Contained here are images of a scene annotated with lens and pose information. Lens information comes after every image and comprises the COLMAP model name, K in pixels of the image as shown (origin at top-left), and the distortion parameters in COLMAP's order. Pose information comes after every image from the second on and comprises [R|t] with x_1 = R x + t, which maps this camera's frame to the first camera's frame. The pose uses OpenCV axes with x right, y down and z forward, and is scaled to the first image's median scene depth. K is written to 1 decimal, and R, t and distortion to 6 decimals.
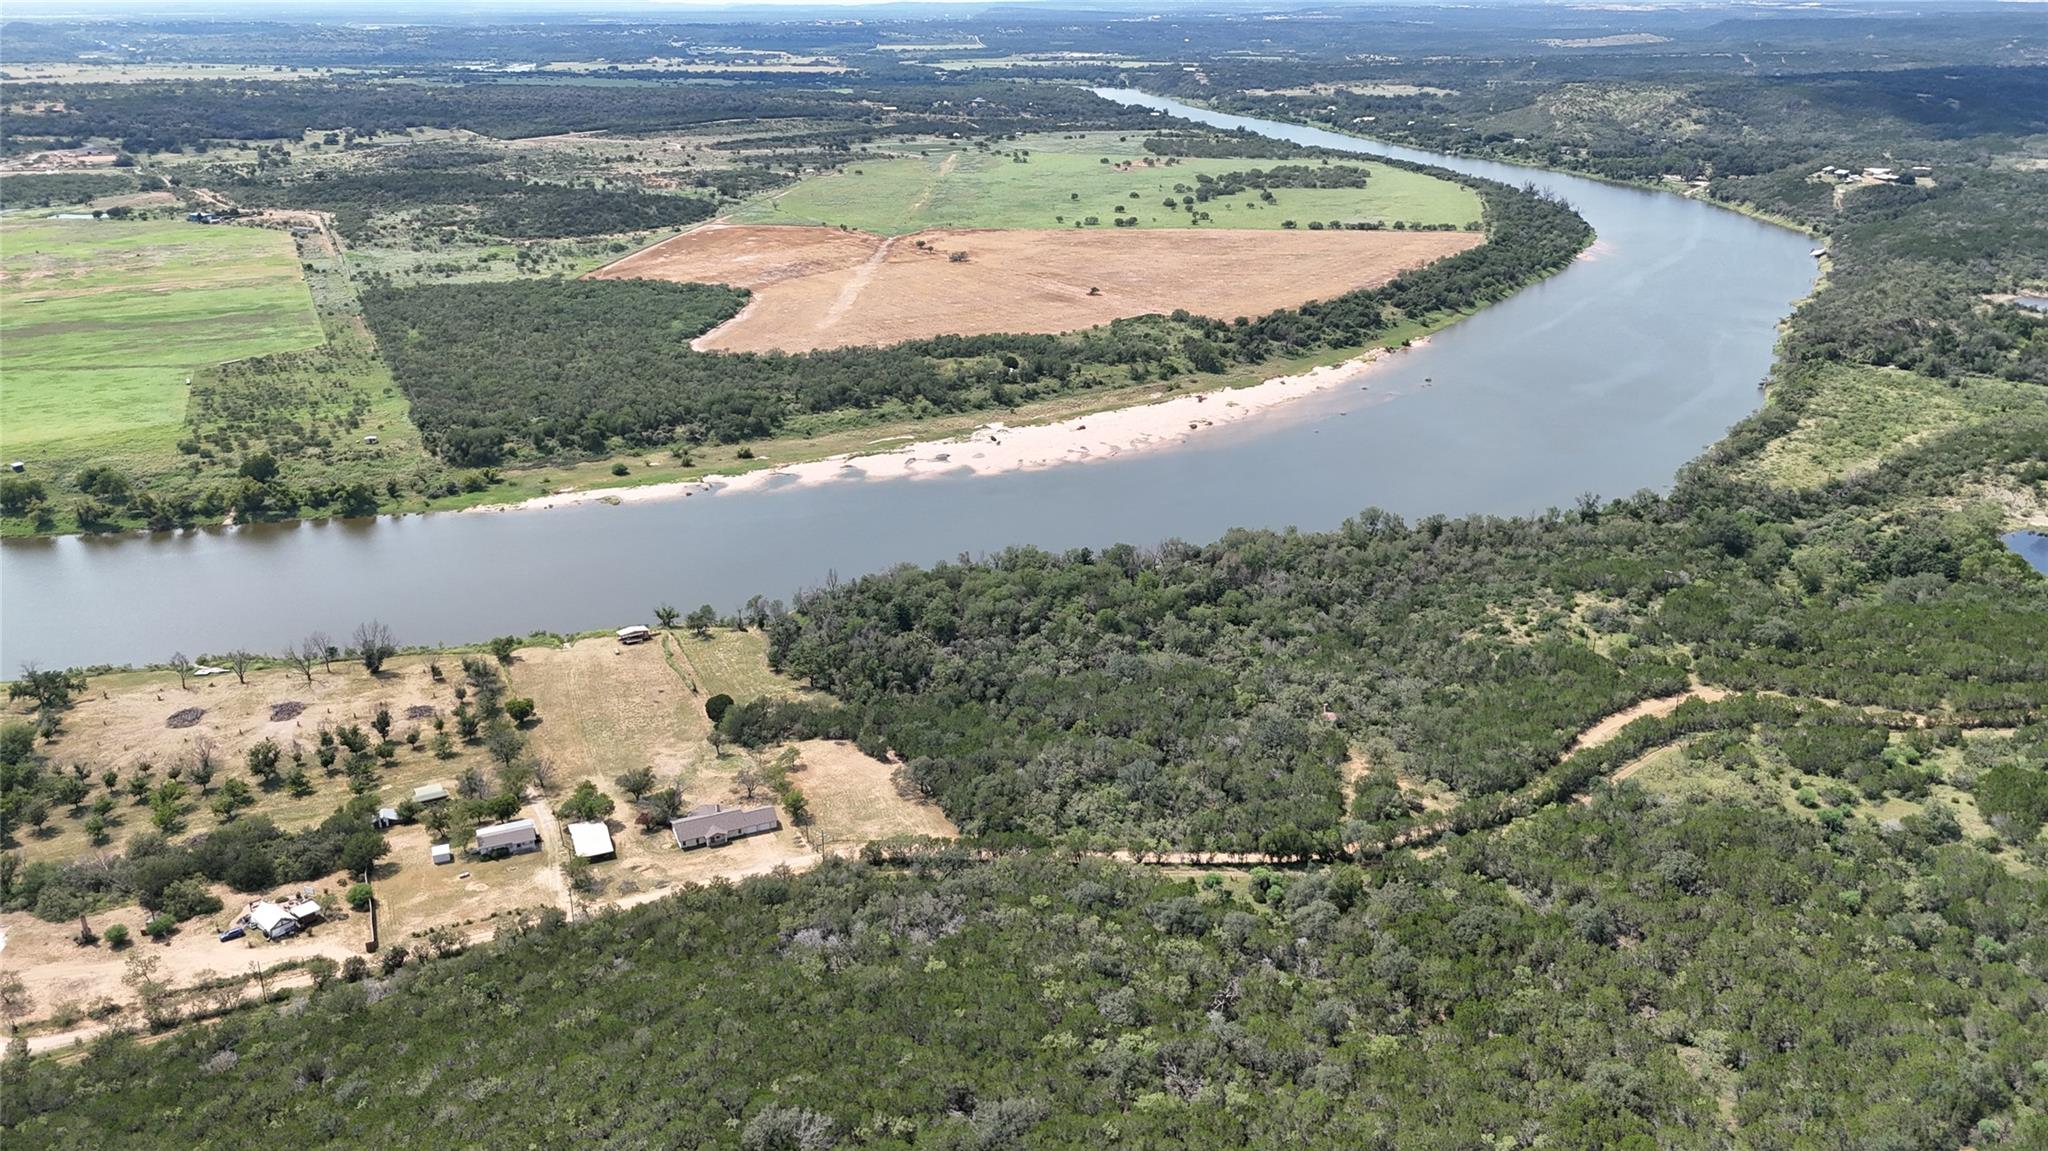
lens RADIAL K [[1532.3, 0, 1032.5], [0, 1532.3, 574.3], [0, 0, 1]] dist [0.055210, -0.050935]
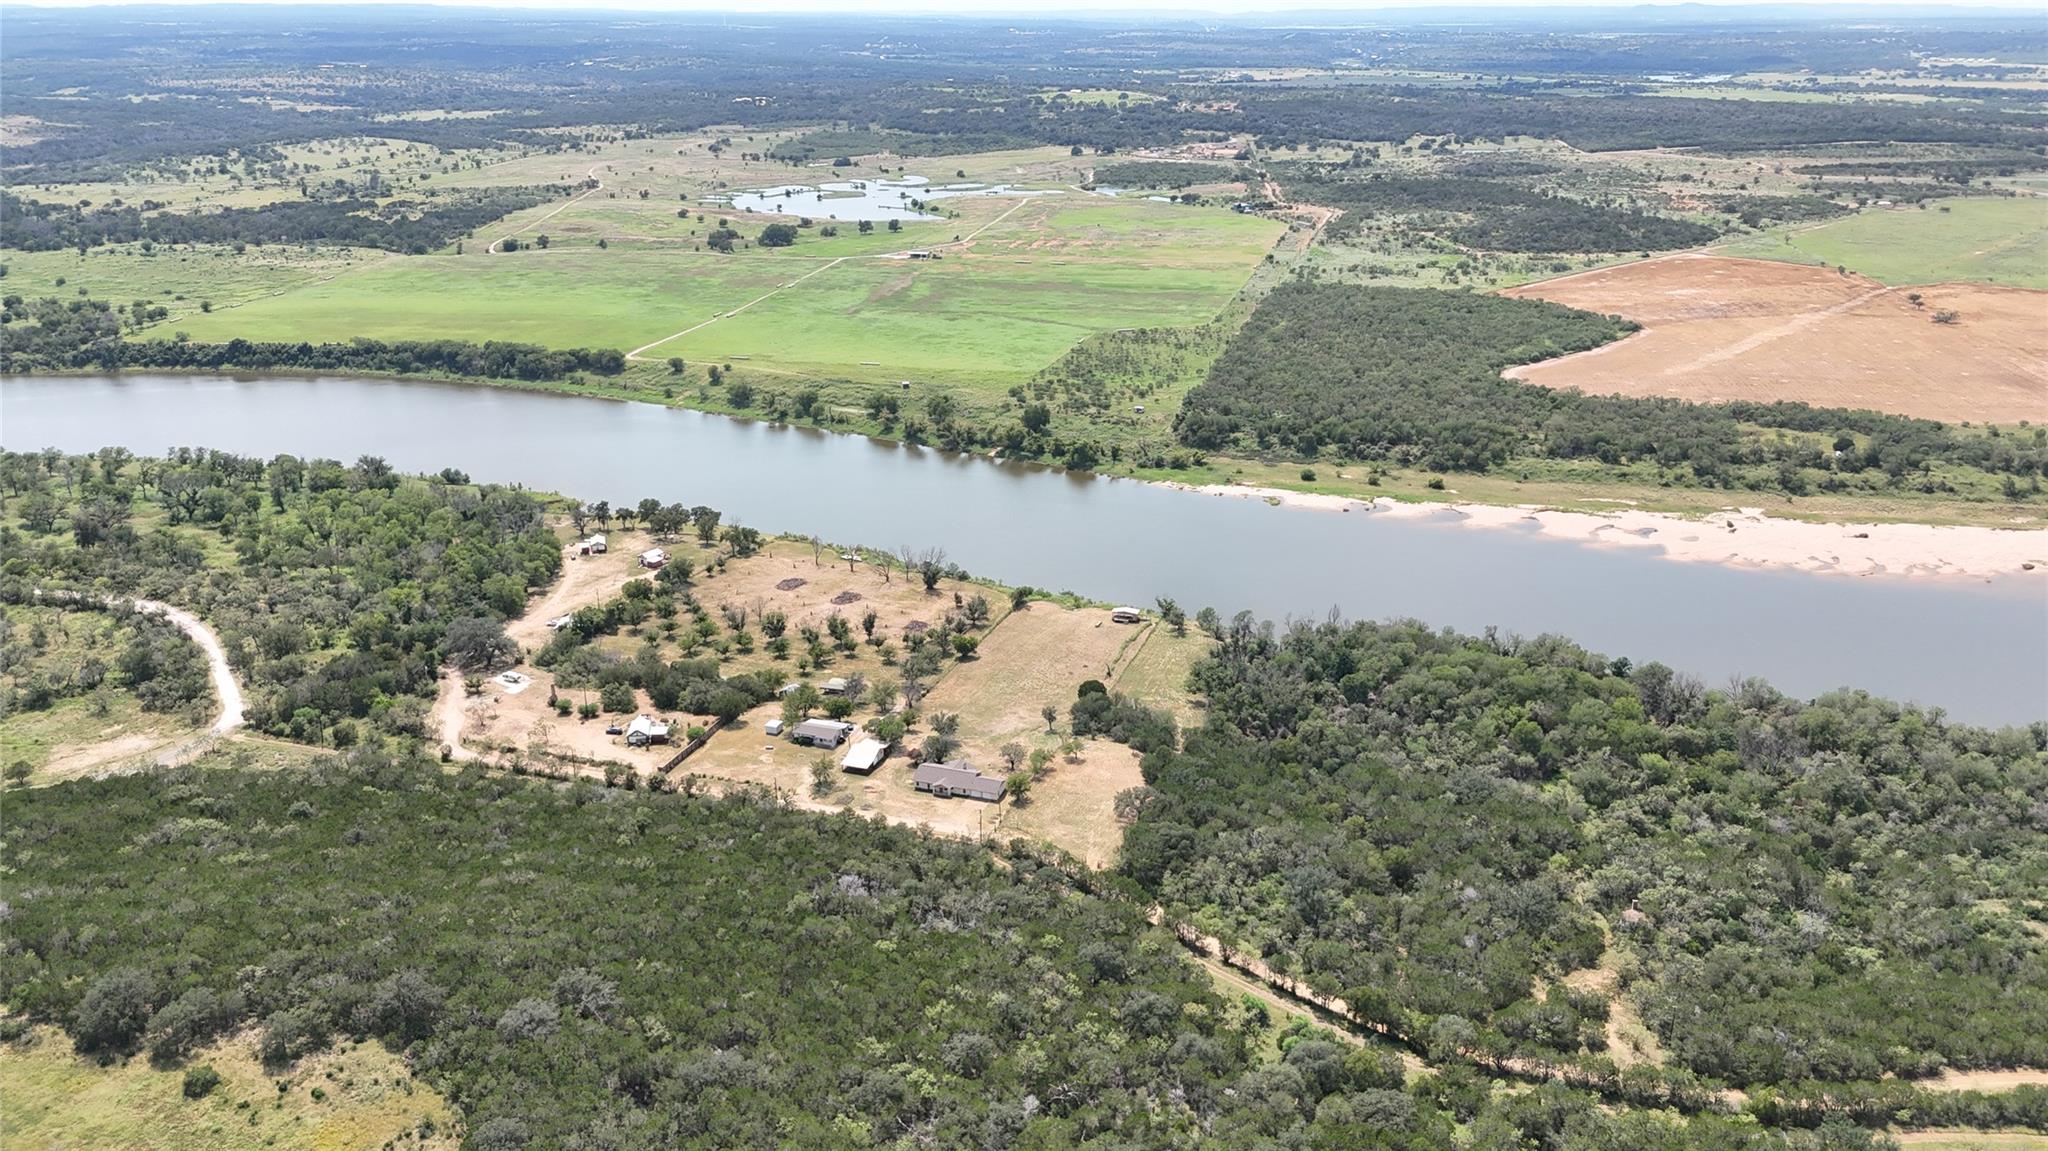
lens RADIAL K [[1532.3, 0, 1015.8], [0, 1532.3, 595.2], [0, 0, 1]] dist [0.055210, -0.050935]
pose [[0.725723, 0.241182, -0.644327, 0.225830], [-0.236825, 0.966879, 0.095176, -0.035132], [0.645941, 0.083522, 0.758804, 0.088965]]
